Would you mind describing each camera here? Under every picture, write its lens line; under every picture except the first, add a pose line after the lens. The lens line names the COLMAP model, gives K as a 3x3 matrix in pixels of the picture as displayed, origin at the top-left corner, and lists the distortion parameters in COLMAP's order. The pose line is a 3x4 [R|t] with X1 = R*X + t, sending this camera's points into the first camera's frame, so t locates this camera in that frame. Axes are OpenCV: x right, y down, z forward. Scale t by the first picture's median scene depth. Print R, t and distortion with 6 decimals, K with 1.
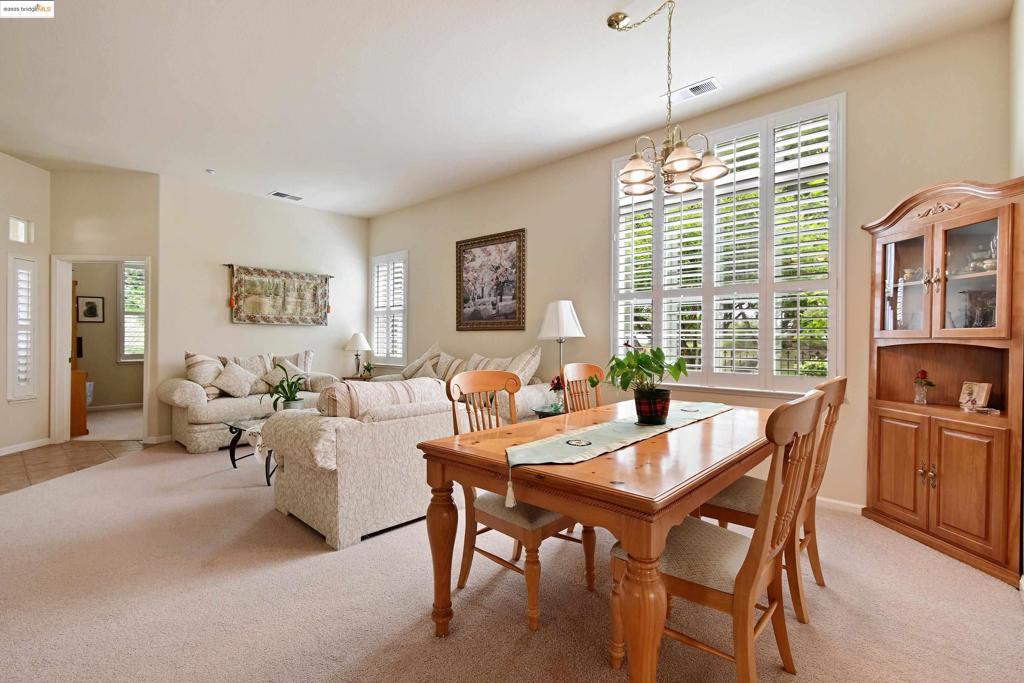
lens RADIAL K [[466.4, 0, 512.0], [0, 466.4, 341.5], [0, 0, 1]] dist [0.002698, -0.000735]
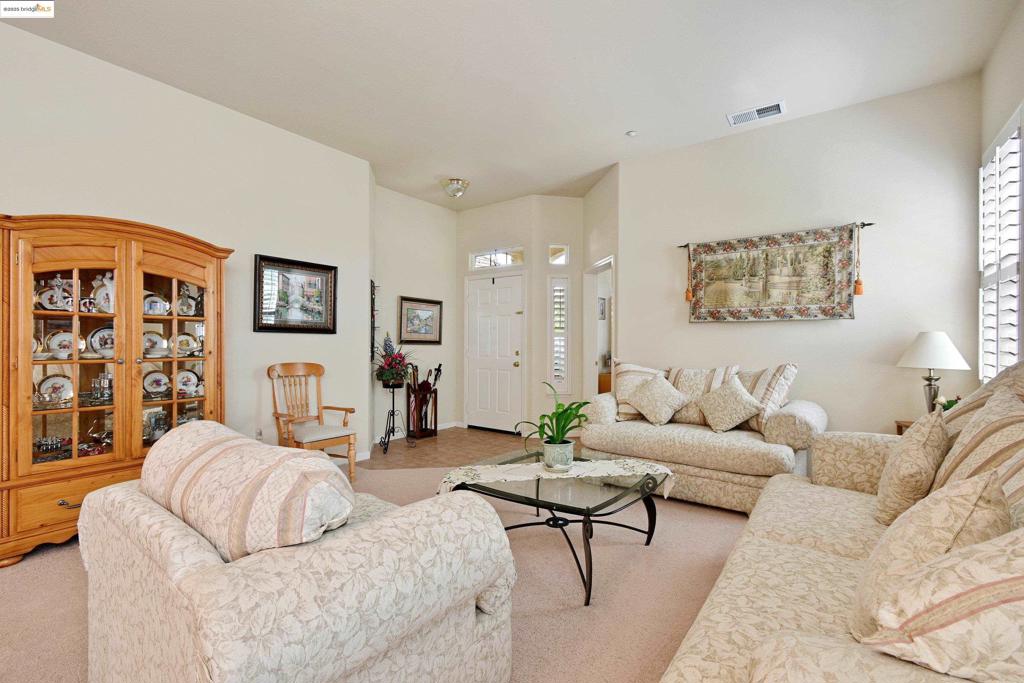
lens RADIAL K [[461.5, 0, 512.0], [0, 461.5, 341.5], [0, 0, 1]] dist [0.013148, -0.000209]
pose [[0.098886, -0.006490, -0.995078, 0.113671], [-0.005661, 0.999959, -0.007085, -0.002420], [0.995083, 0.006334, 0.098845, 0.682997]]
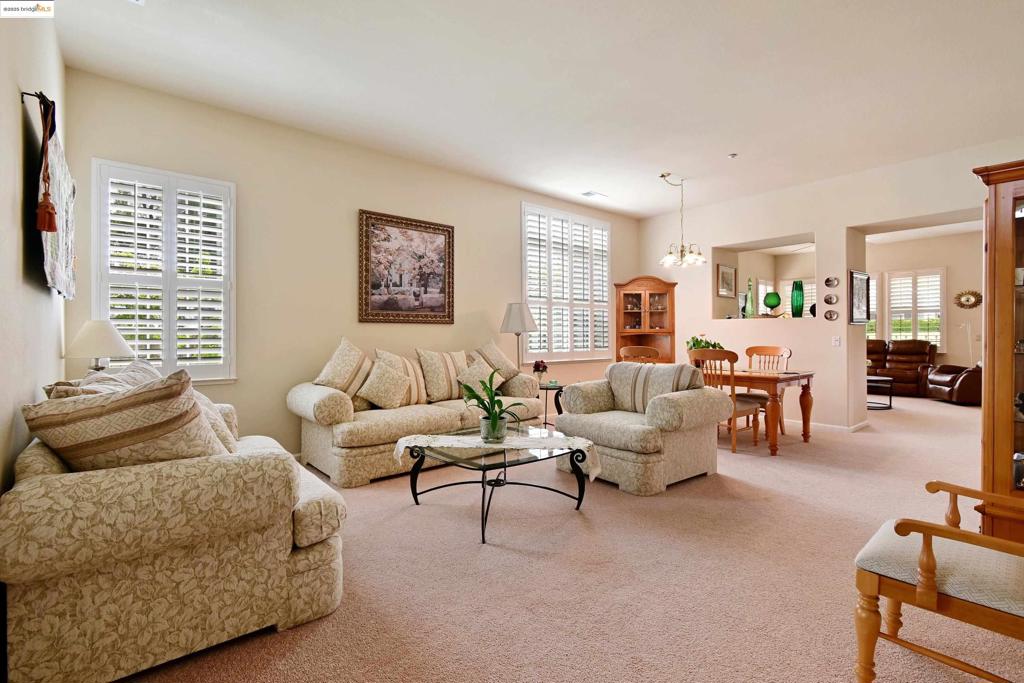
lens RADIAL K [[464.3, 0, 509.7], [0, 464.3, 335.9], [0, 0, 1]] dist [0.000440, -0.000974]
pose [[0.144744, -0.008182, 0.989435, -0.918756], [0.004322, 0.999961, 0.007637, -0.004804], [-0.989460, 0.003171, 0.144774, 0.676763]]
